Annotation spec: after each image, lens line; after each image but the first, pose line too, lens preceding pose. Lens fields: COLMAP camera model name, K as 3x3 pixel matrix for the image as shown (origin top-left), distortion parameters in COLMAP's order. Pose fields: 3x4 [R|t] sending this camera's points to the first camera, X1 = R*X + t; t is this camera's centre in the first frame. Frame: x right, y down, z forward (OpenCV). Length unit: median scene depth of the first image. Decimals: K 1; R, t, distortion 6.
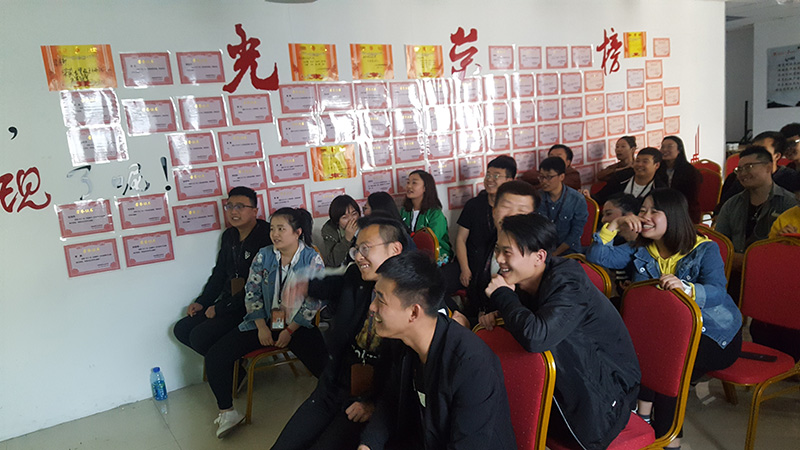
lens RADIAL K [[589.5, 0, 400.8], [0, 589.5, 249.0], [0, 0, 1]] dist [0.084068, -0.078185]
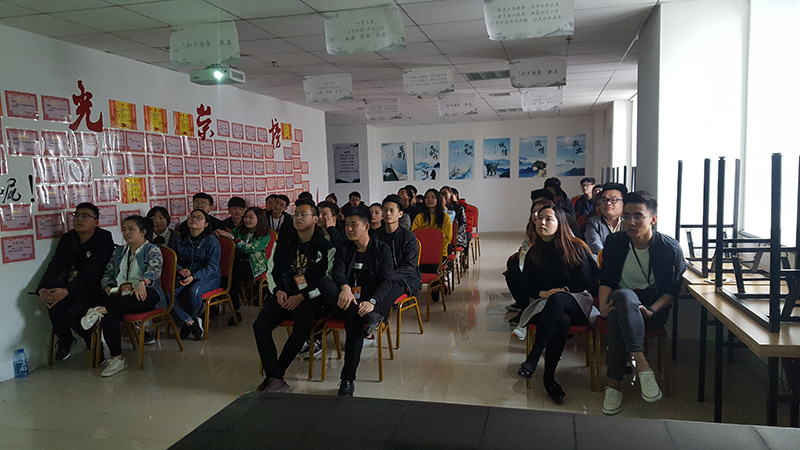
lens RADIAL K [[589.5, 0, 403.4], [0, 589.5, 225.1], [0, 0, 1]] dist [0.084068, -0.078185]
pose [[0.732755, 0.028571, 0.679892, -0.502992], [0.072237, 0.990207, -0.119466, 0.113585], [-0.676647, 0.136653, 0.723515, -0.302581]]
